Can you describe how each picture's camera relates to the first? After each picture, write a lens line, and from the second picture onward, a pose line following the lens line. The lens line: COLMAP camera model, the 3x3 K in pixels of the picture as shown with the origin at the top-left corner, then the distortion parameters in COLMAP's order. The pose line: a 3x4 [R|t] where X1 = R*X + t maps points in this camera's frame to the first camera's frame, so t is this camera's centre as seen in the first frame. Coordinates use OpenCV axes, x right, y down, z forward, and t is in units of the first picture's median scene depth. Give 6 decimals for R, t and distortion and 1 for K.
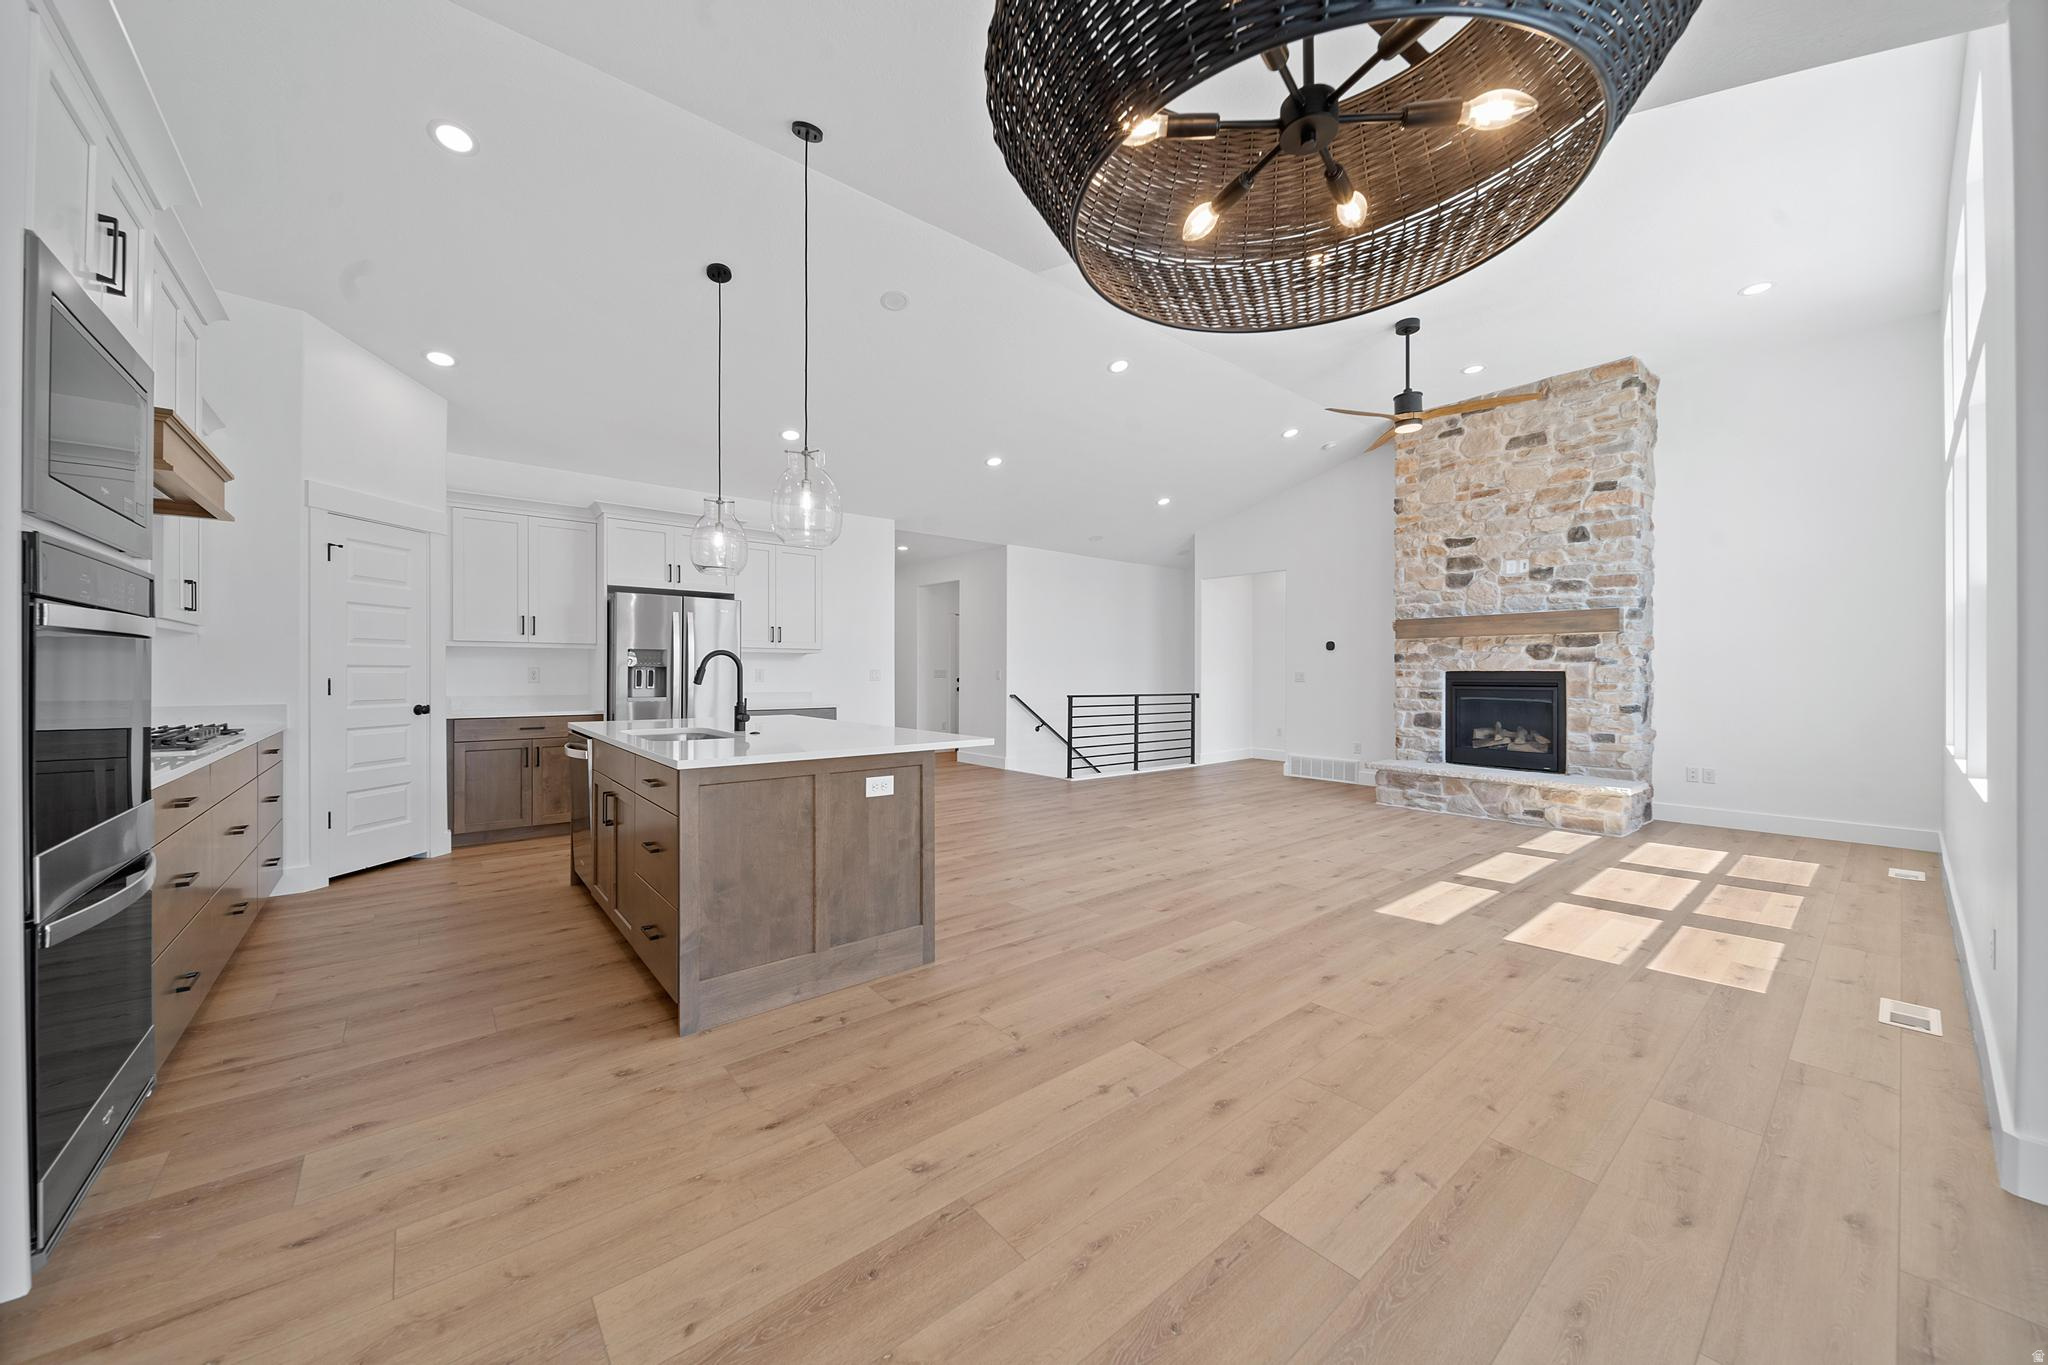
lens RADIAL K [[711.0, 0, 1015.4], [0, 711.0, 677.5], [0, 0, 1]] dist [0.008016, -0.005248]
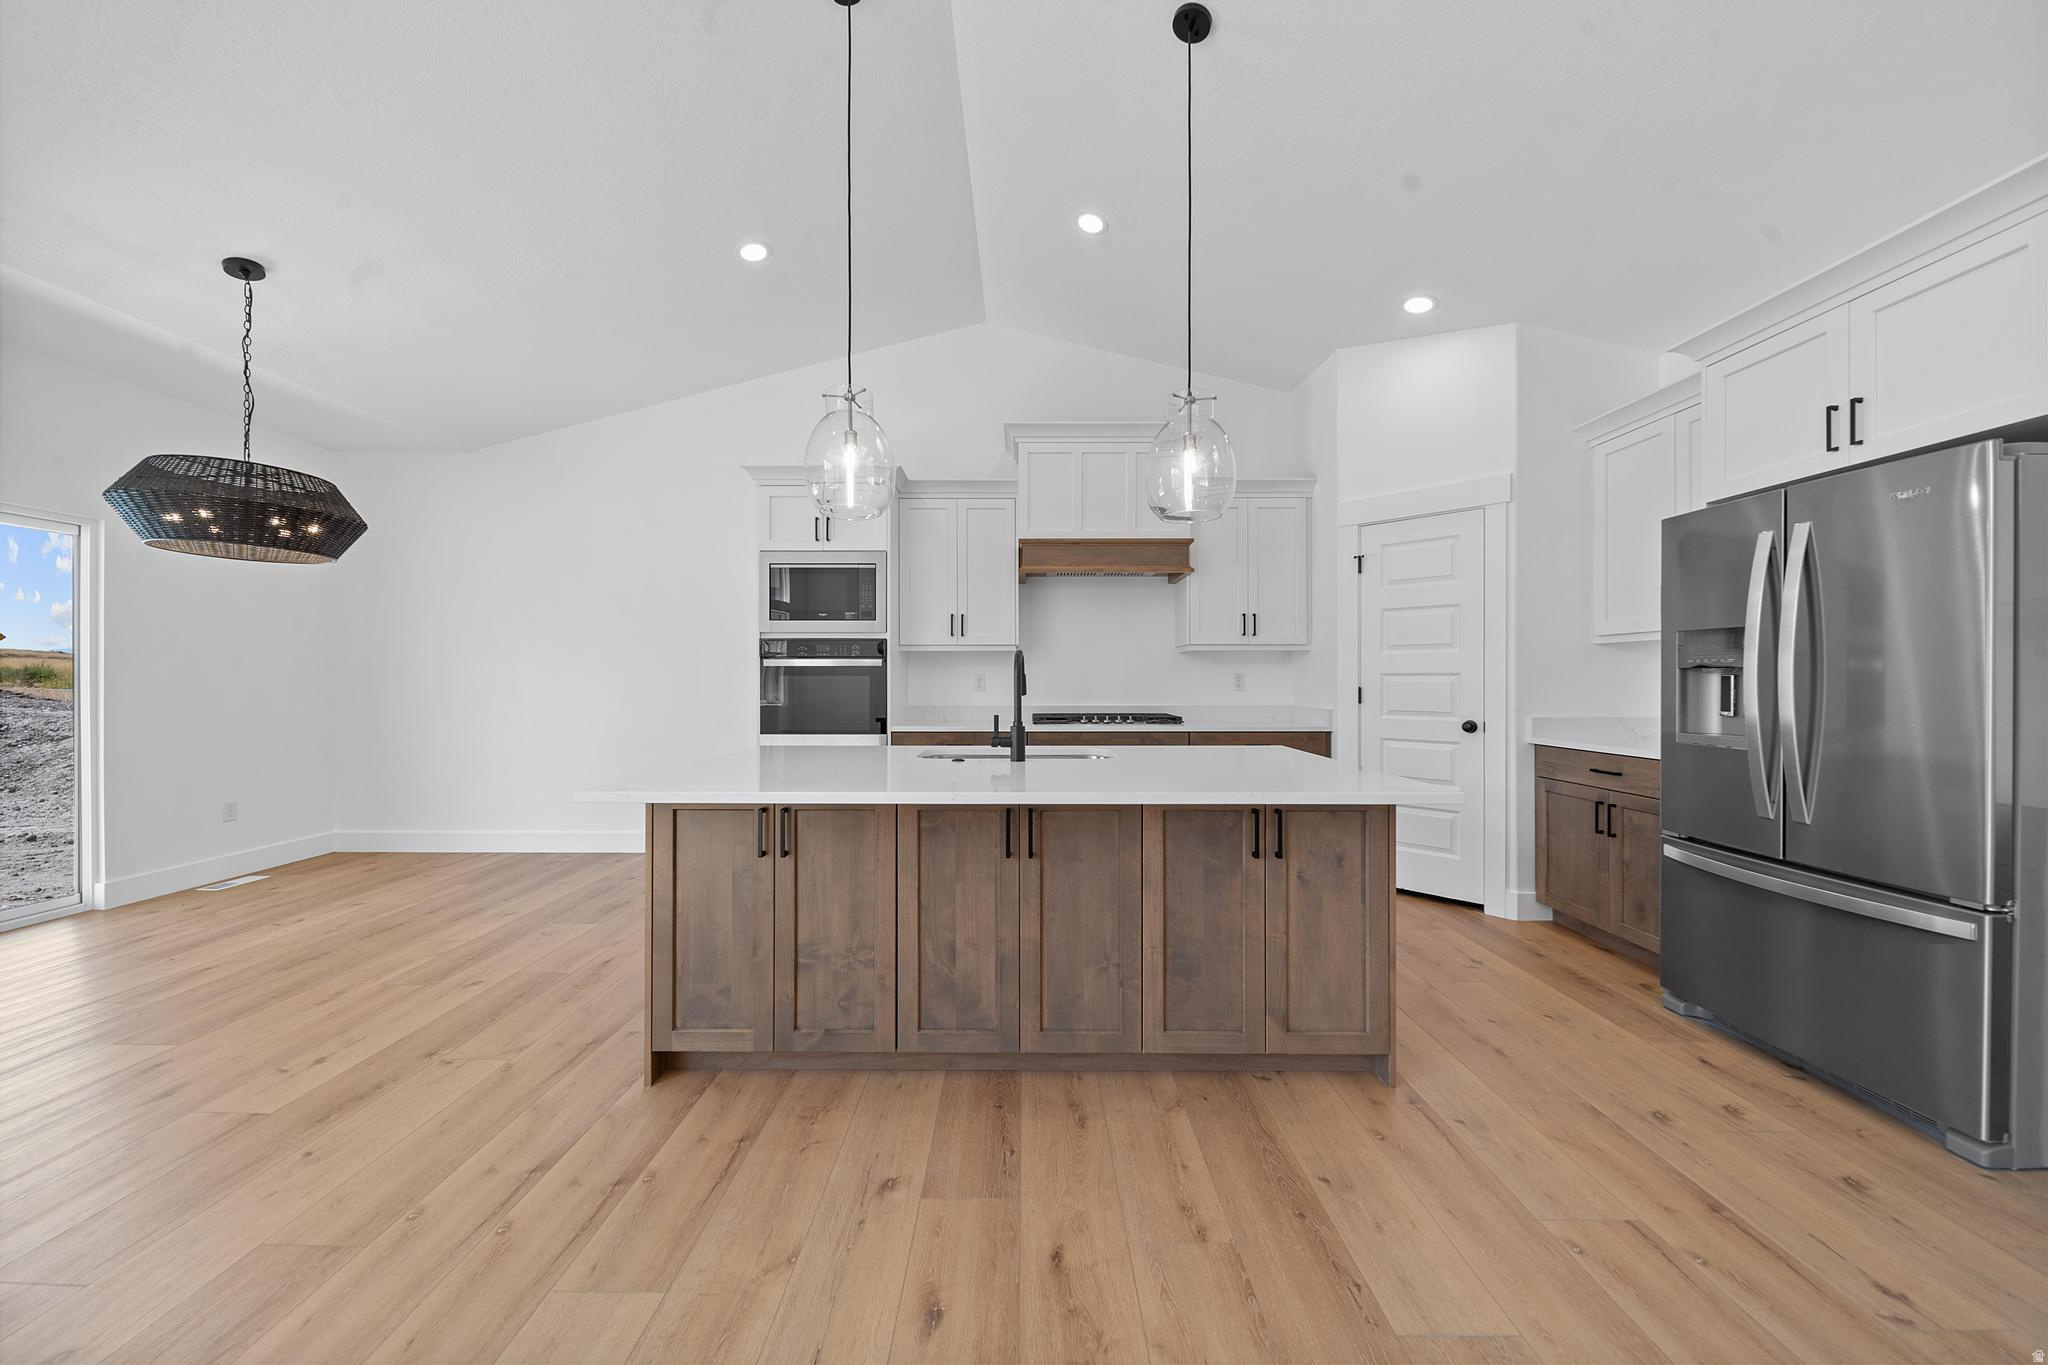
lens RADIAL K [[711.0, 0, 1015.4], [0, 711.0, 677.5], [0, 0, 1]] dist [0.008016, -0.005248]
pose [[-0.631577, -0.003847, -0.775304, 0.186505], [-0.006425, 0.999979, 0.000272, -0.011313], [0.775287, 0.005153, -0.631589, 1.566966]]
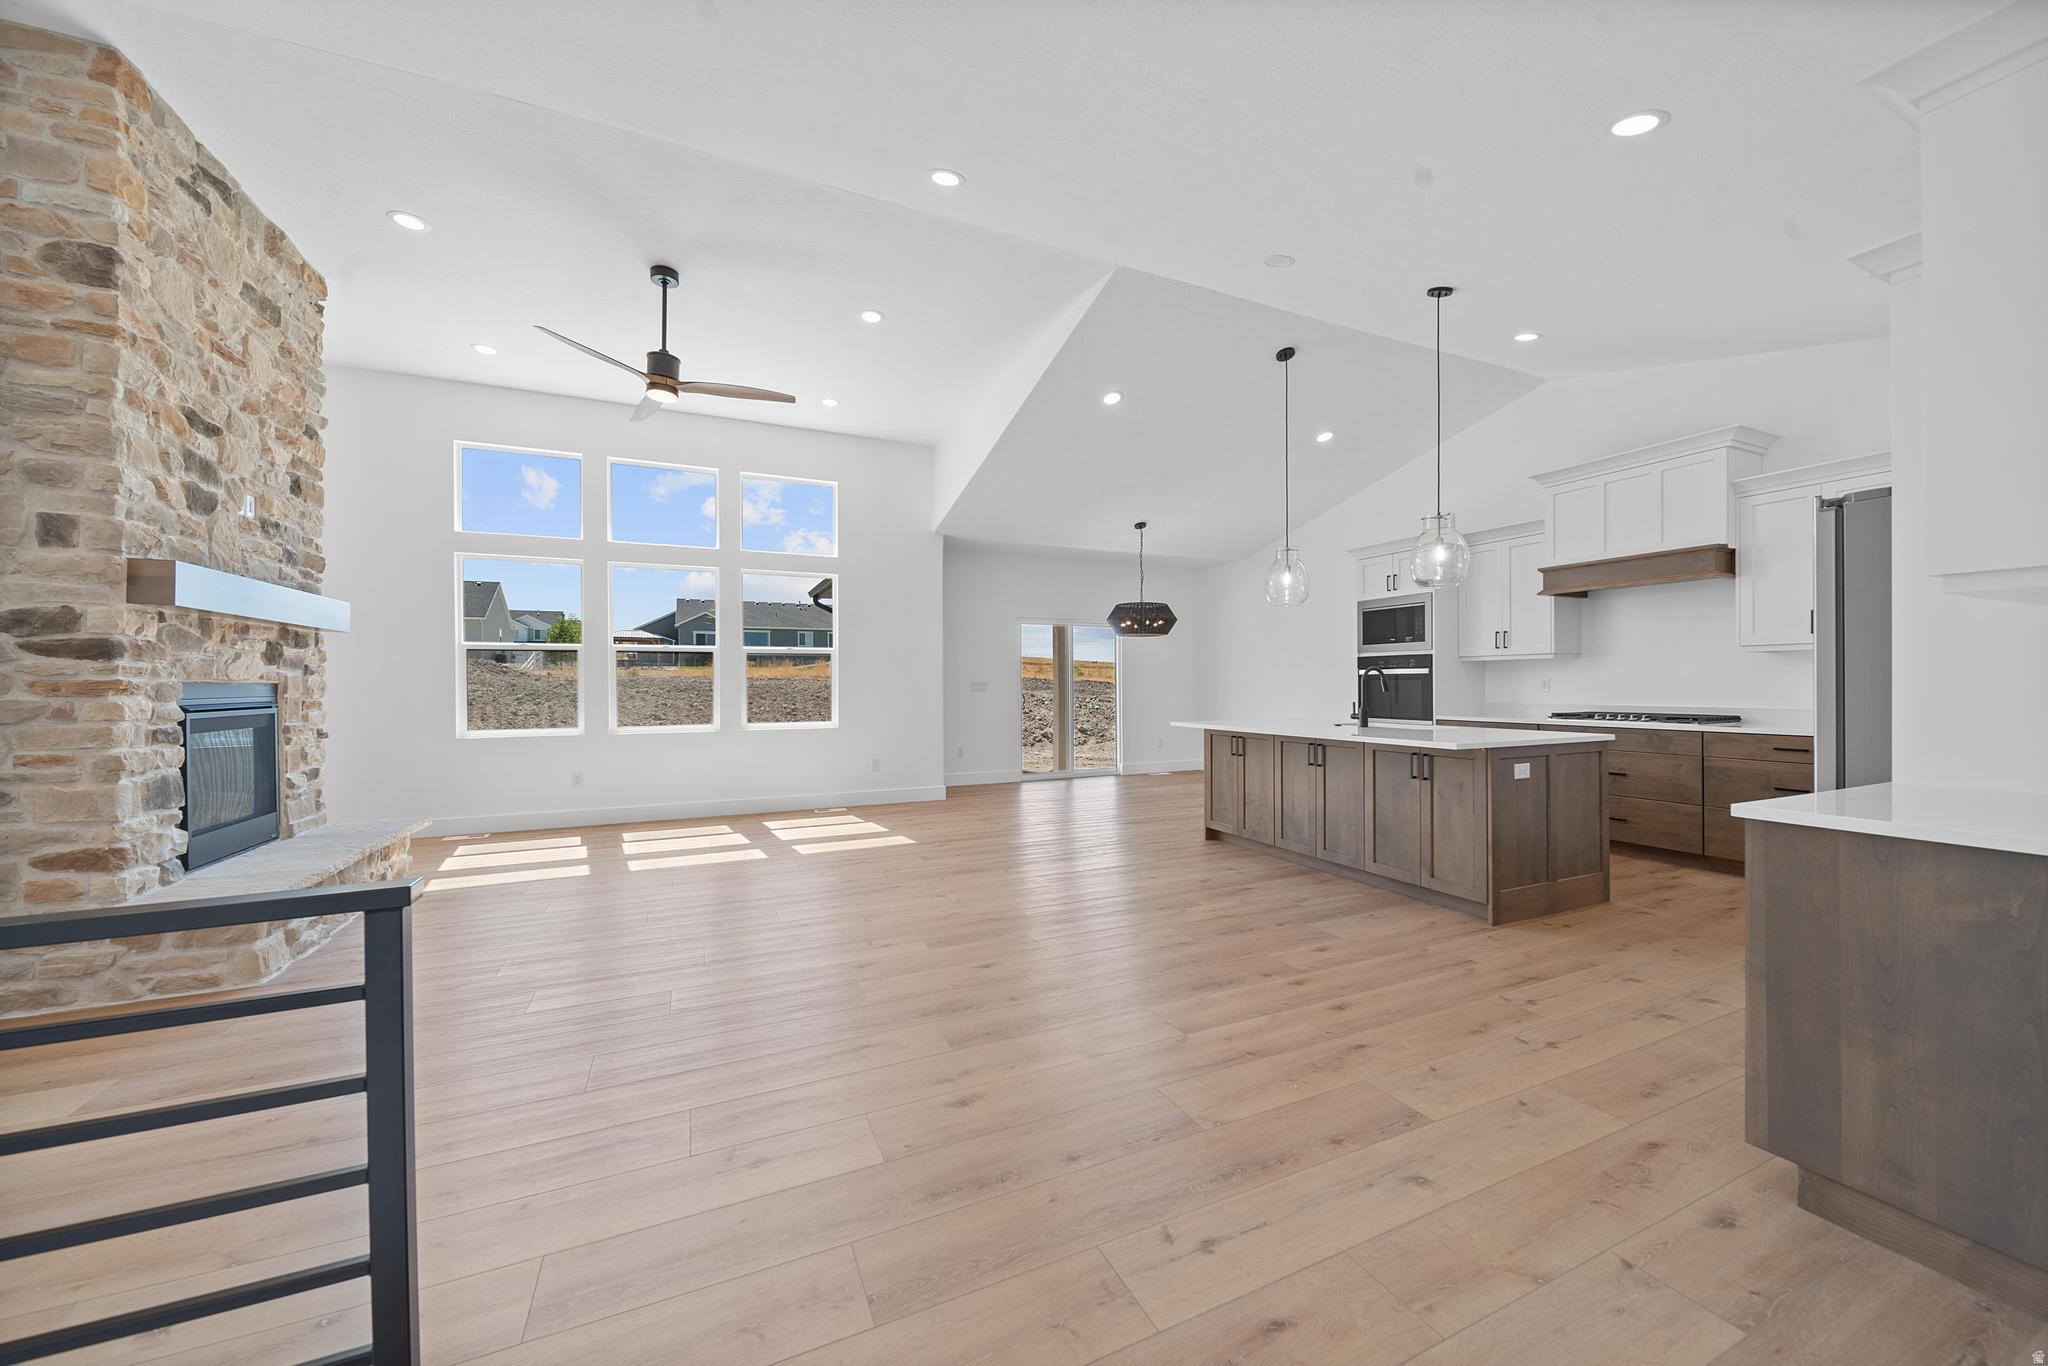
lens RADIAL K [[711.0, 0, 1015.4], [0, 711.0, 678.0], [0, 0, 1]] dist [0.008016, -0.005248]
pose [[-0.966043, 0.006907, 0.258291, -0.108636], [0.006749, 0.999976, -0.001499, -0.022729], [-0.258295, 0.000295, -0.966066, 2.643828]]
